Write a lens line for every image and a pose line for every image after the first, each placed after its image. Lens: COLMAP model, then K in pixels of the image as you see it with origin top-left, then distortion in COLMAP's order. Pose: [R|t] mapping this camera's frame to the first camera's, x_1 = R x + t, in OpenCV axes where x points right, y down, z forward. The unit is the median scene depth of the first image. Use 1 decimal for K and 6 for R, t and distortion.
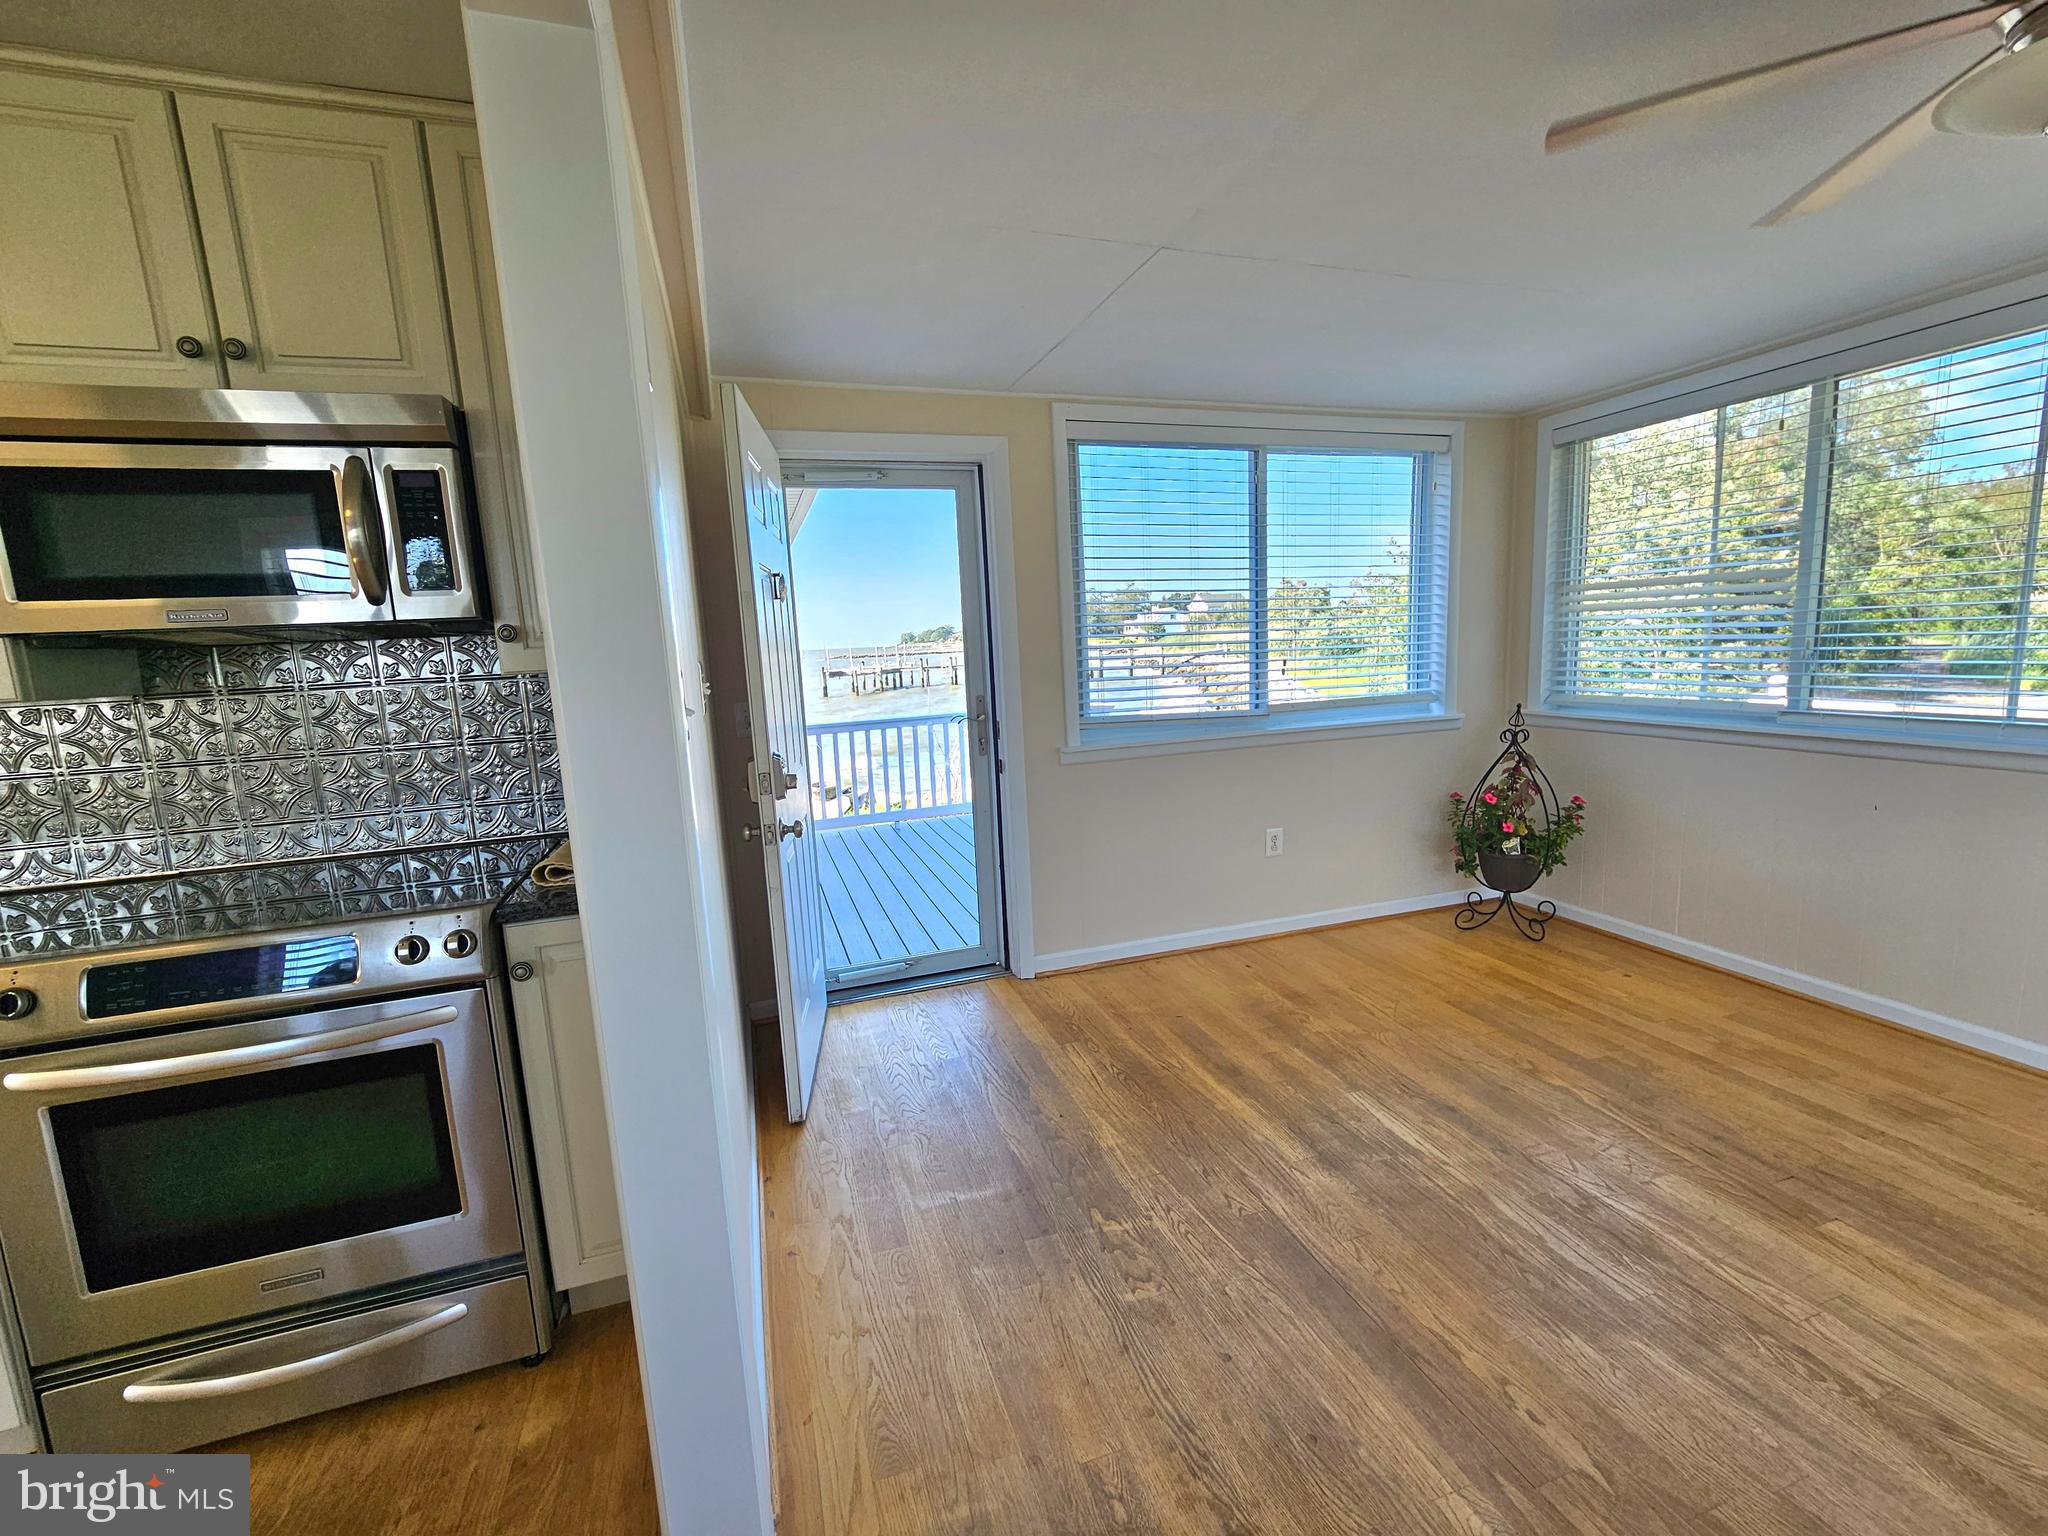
lens RADIAL K [[842.3, 0, 1005.5], [0, 842.3, 768.3], [0, 0, 1]] dist [-0.003193, 0.000322]
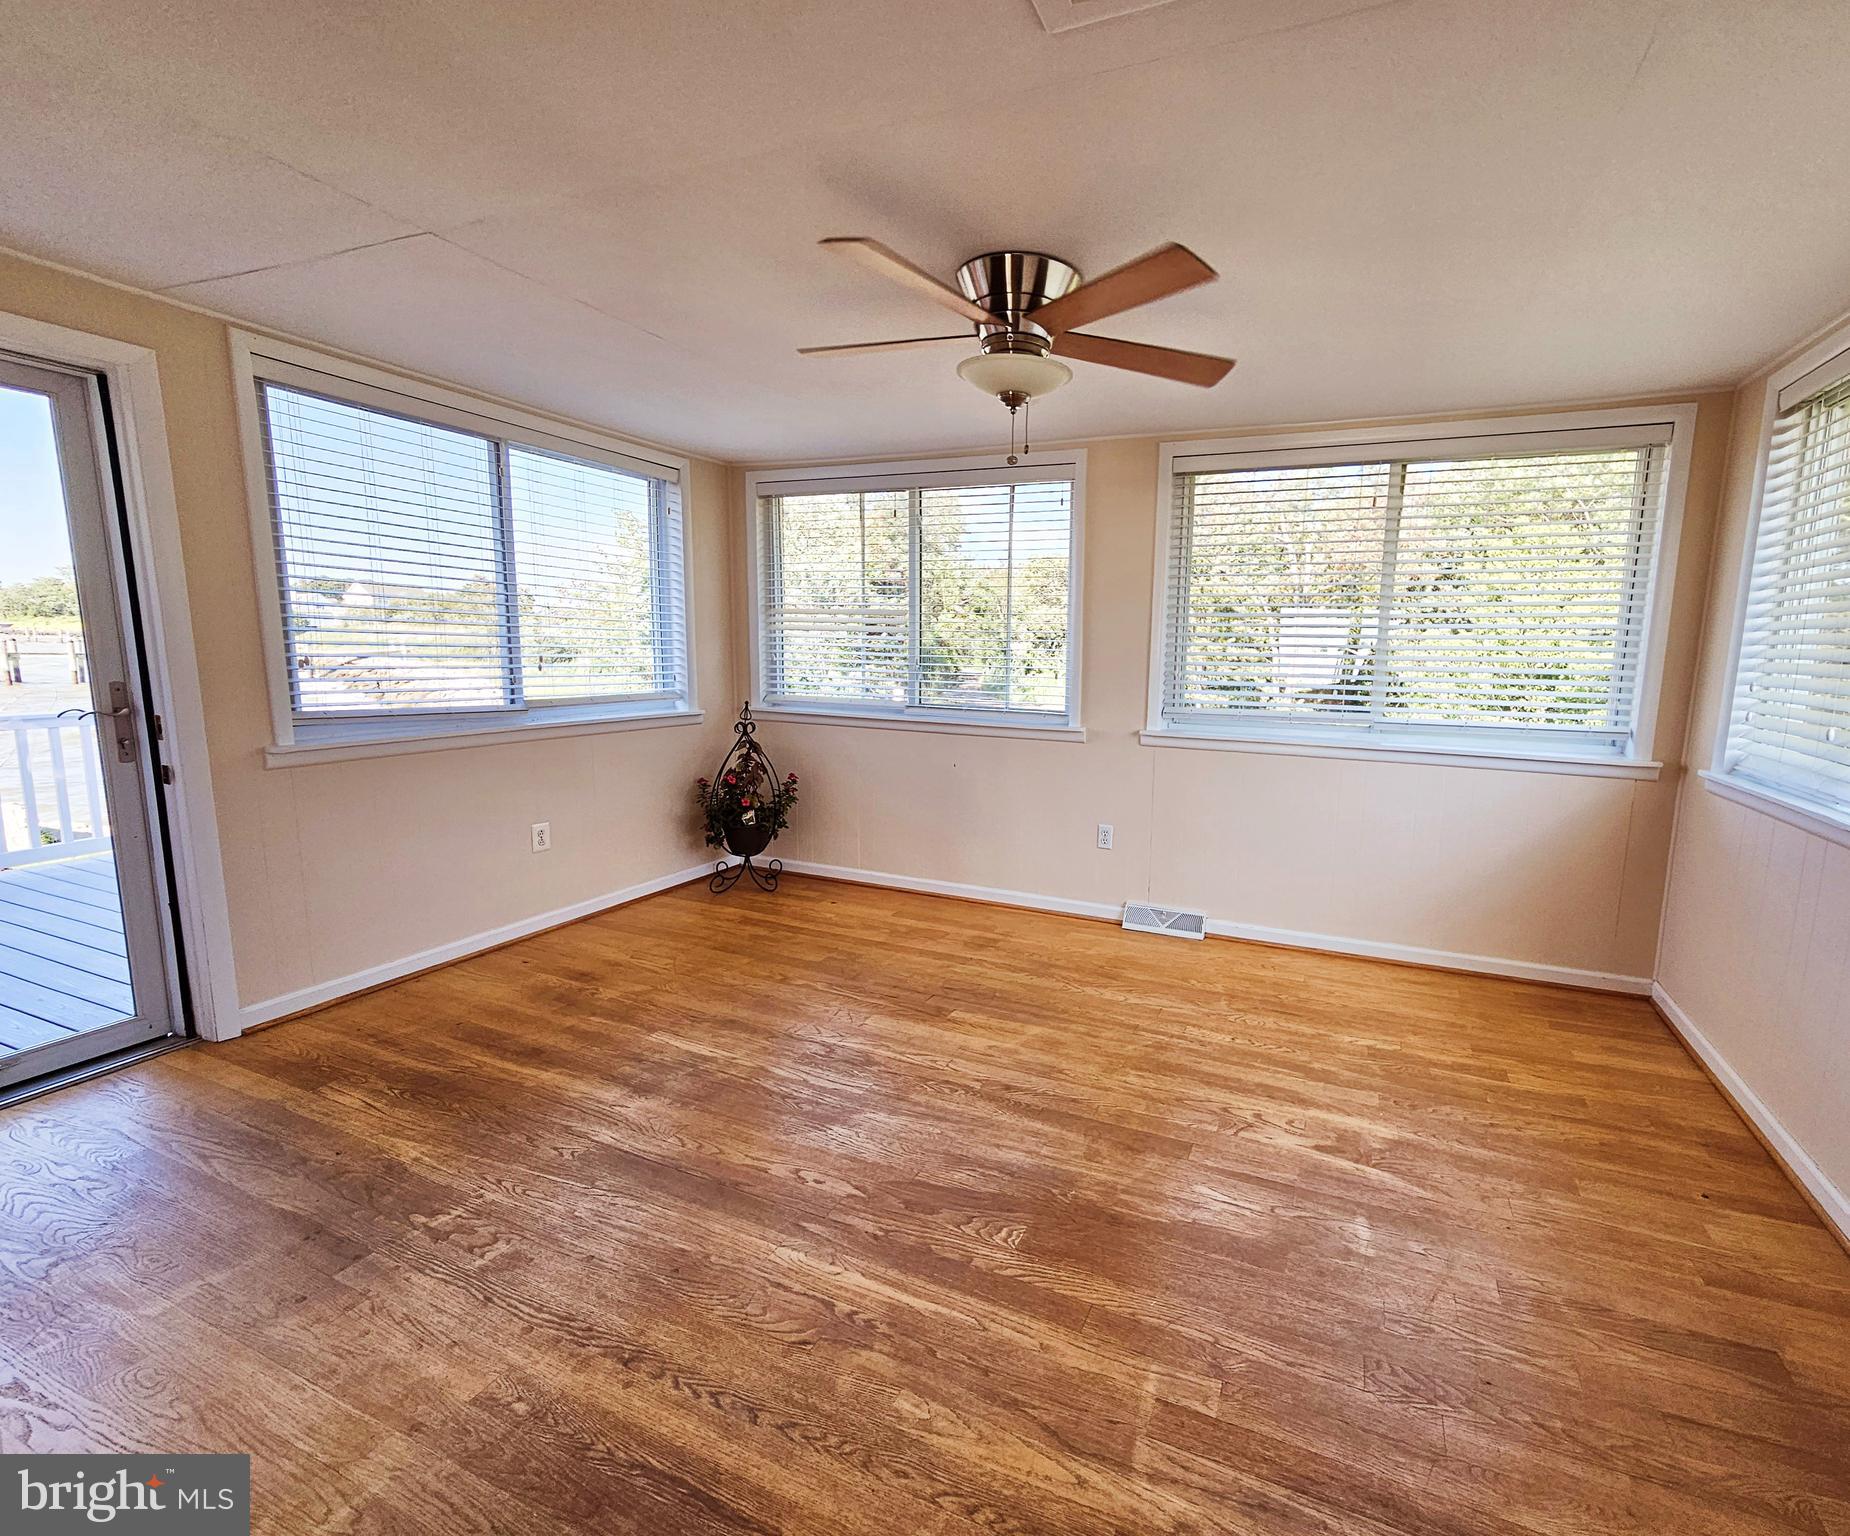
lens RADIAL K [[837.2, 0, 1004.2], [0, 837.2, 764.4], [0, 0, 1]] dist [-0.001562, -0.000027]
pose [[0.646503, -0.049866, 0.761280, -0.095811], [0.061695, 0.998011, 0.012980, 0.027212], [-0.760413, 0.038575, 0.648293, -0.086366]]
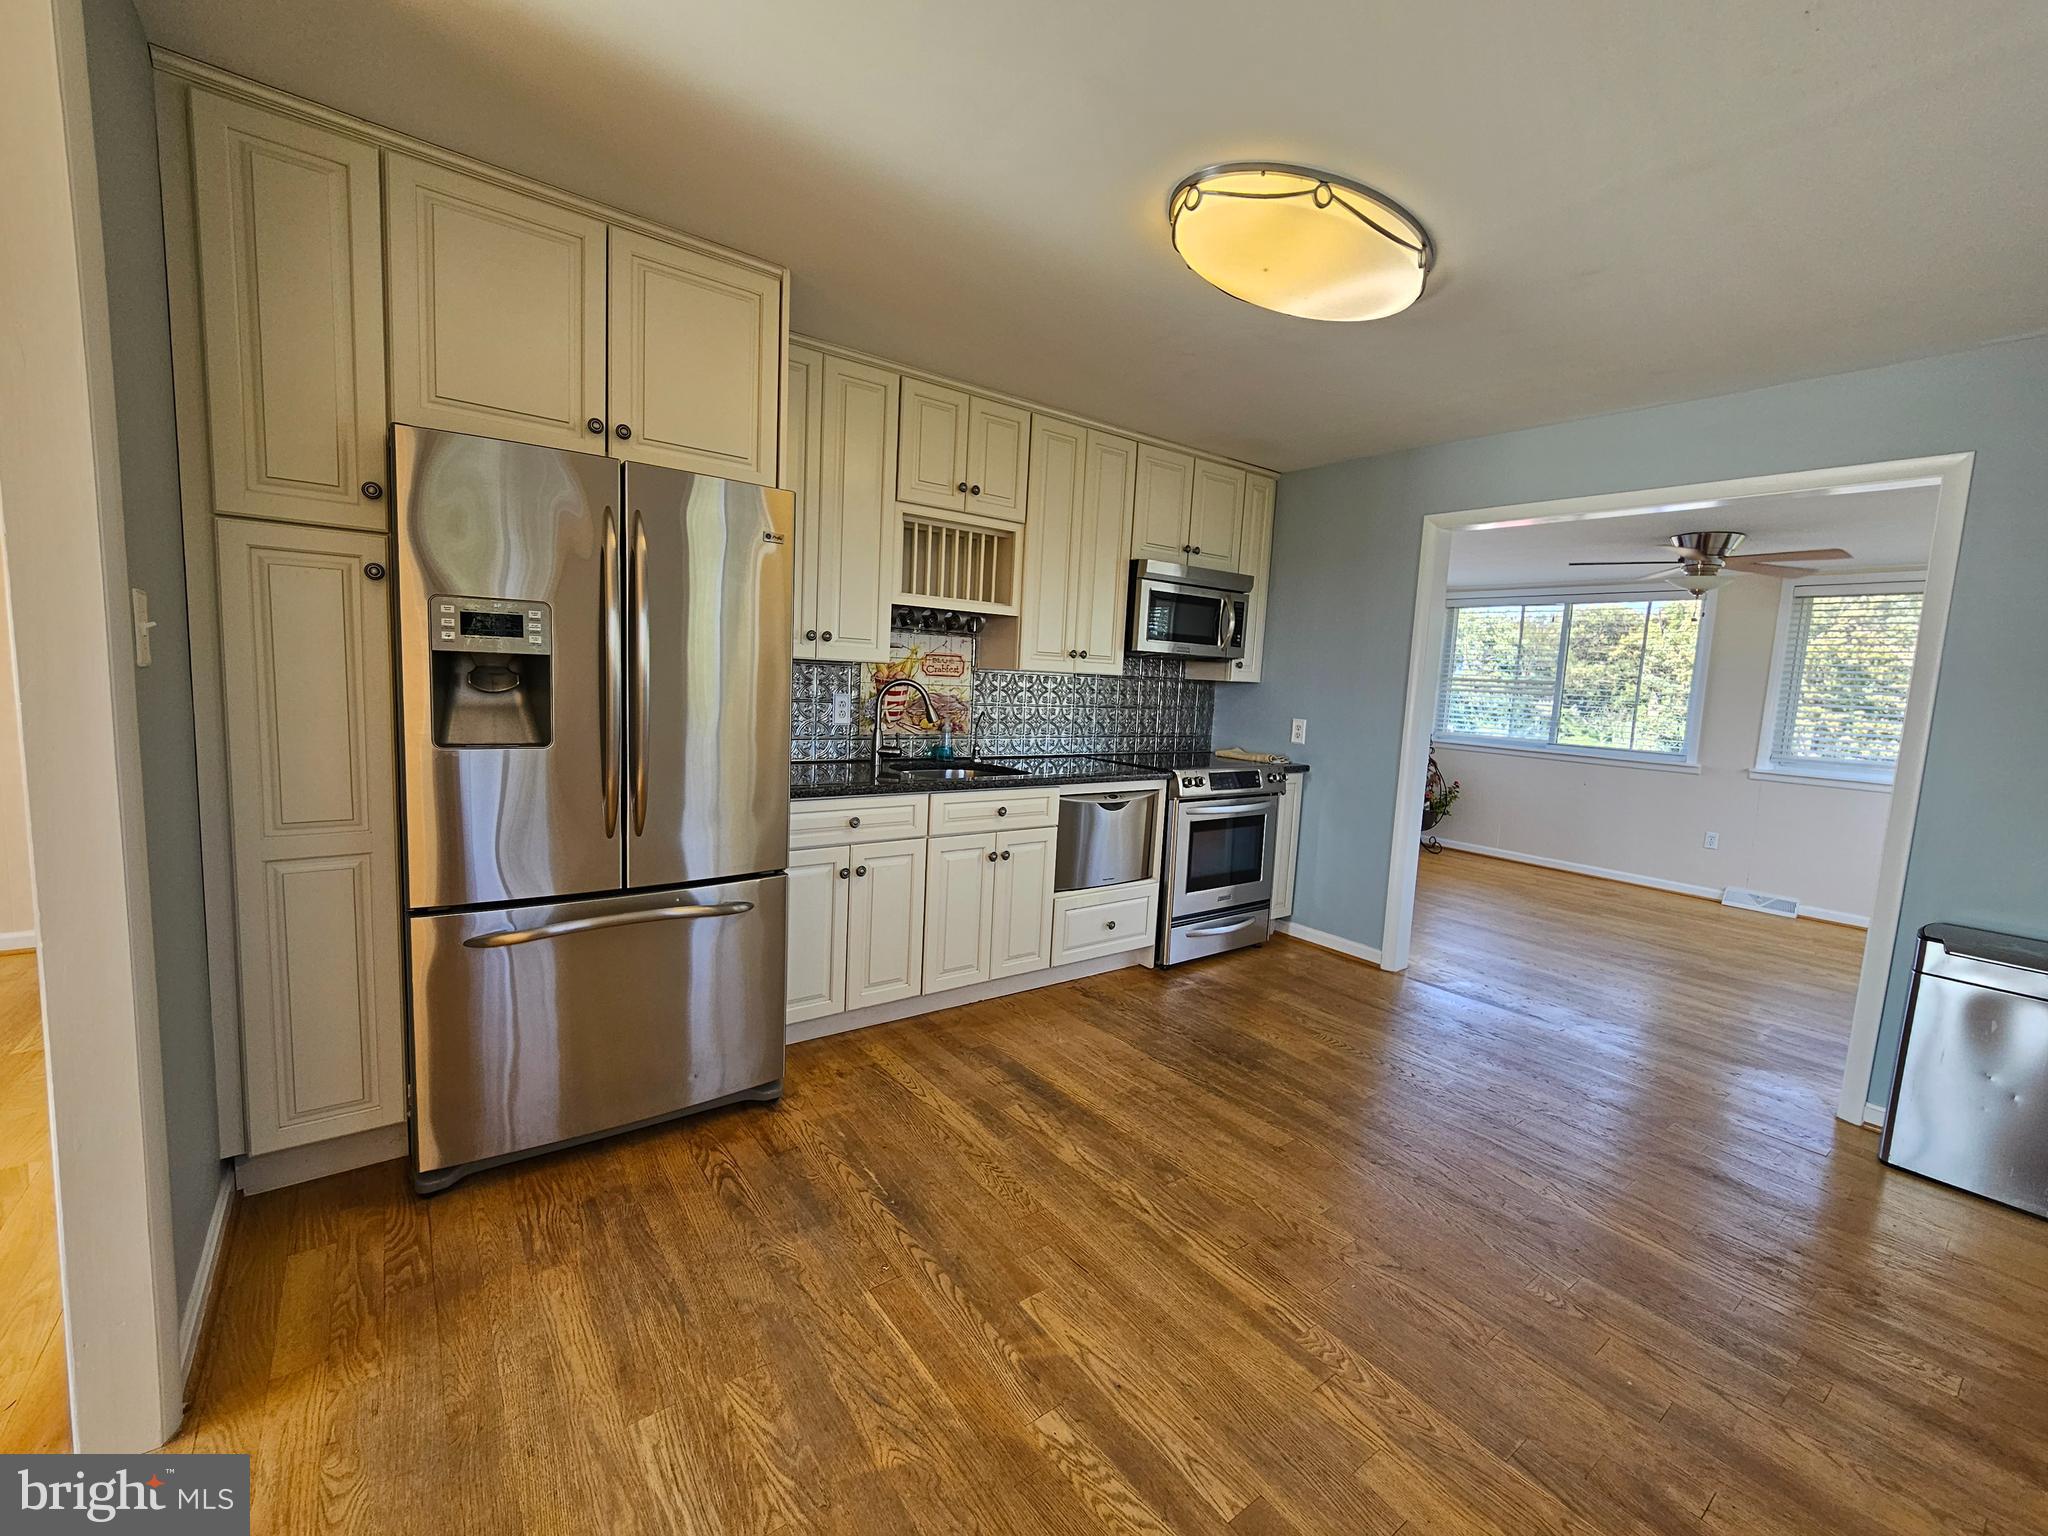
lens RADIAL K [[842.3, 0, 1005.5], [0, 842.3, 768.3], [0, 0, 1]] dist [-0.003193, 0.000322]
pose [[0.942654, 0.056121, 0.329018, -0.886227], [-0.044124, 0.998064, -0.043824, 0.125415], [-0.330841, 0.026794, 0.943306, -0.492120]]
